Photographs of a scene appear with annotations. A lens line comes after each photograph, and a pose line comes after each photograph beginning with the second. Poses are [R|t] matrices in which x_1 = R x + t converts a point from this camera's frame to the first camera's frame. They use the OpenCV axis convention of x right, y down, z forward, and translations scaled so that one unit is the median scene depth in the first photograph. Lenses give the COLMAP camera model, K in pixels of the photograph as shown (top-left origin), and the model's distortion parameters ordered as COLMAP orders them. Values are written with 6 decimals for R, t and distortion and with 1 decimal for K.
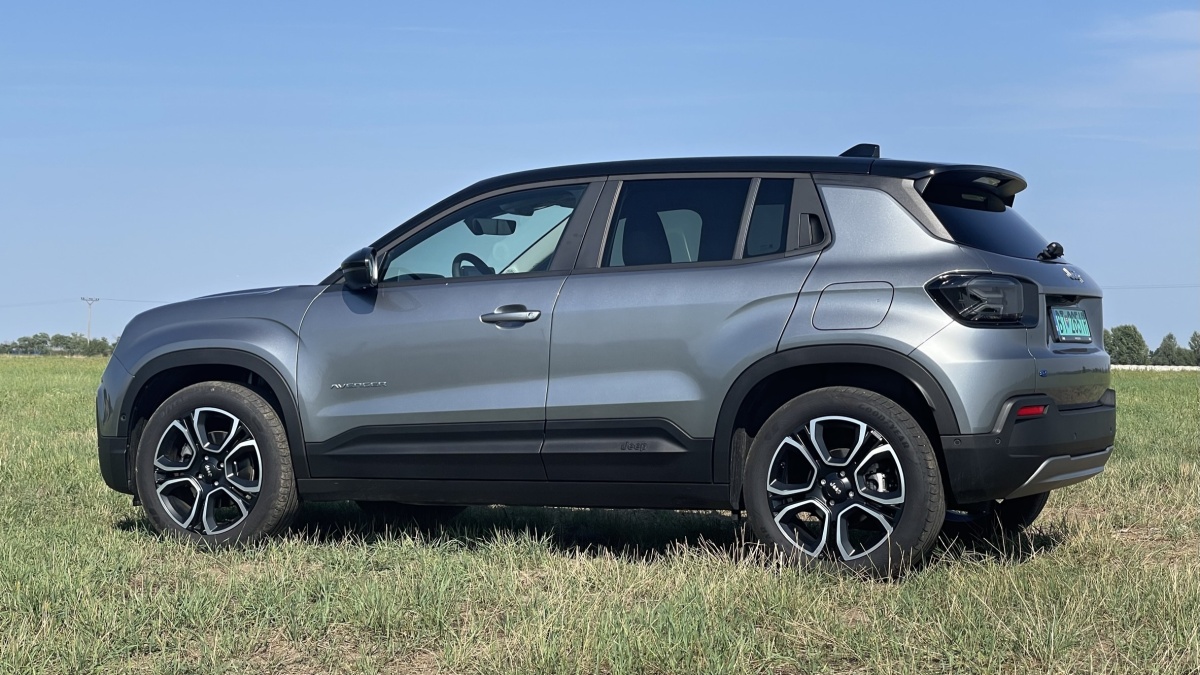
lens RADIAL K [[2203.1, 0, 596.6], [0, 2203.1, 328.1], [0, 0, 1]] dist [0.098315, 0.000000]
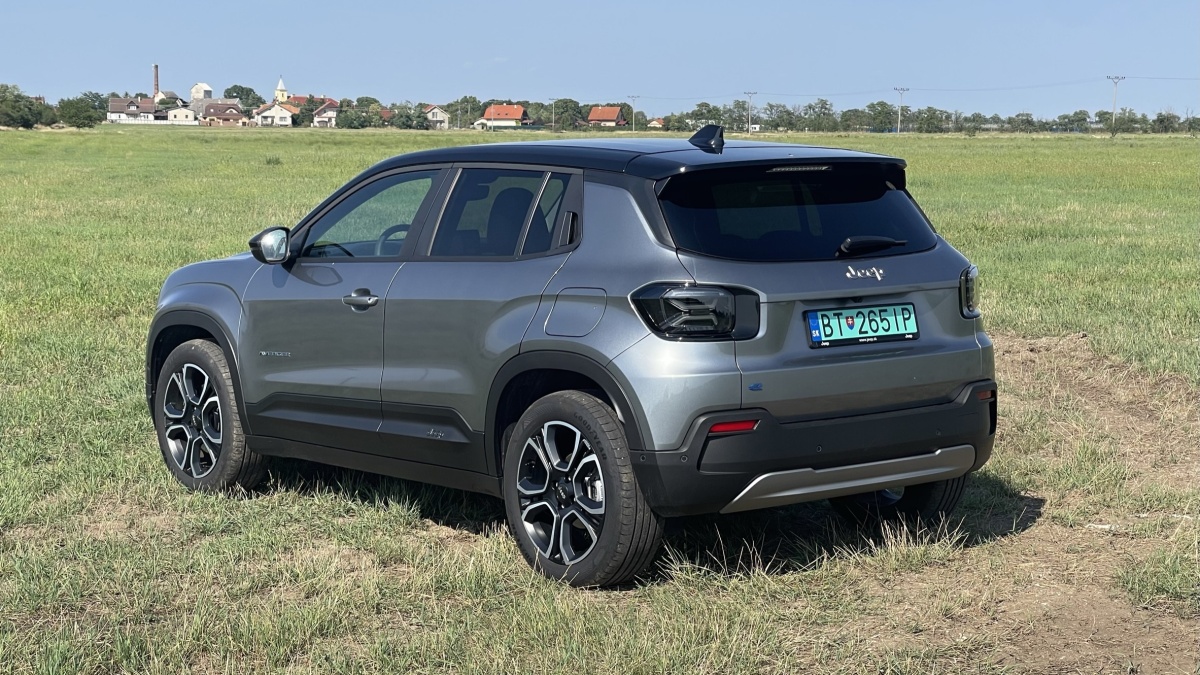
lens RADIAL K [[2203.1, 0, 601.4], [0, 2203.1, 340.3], [0, 0, 1]] dist [0.098315, 0.000000]
pose [[0.898319, 0.034168, -0.438014, 0.536809], [0.012080, 0.994673, 0.102367, -0.094396], [0.439178, -0.097250, 0.893121, 0.113384]]
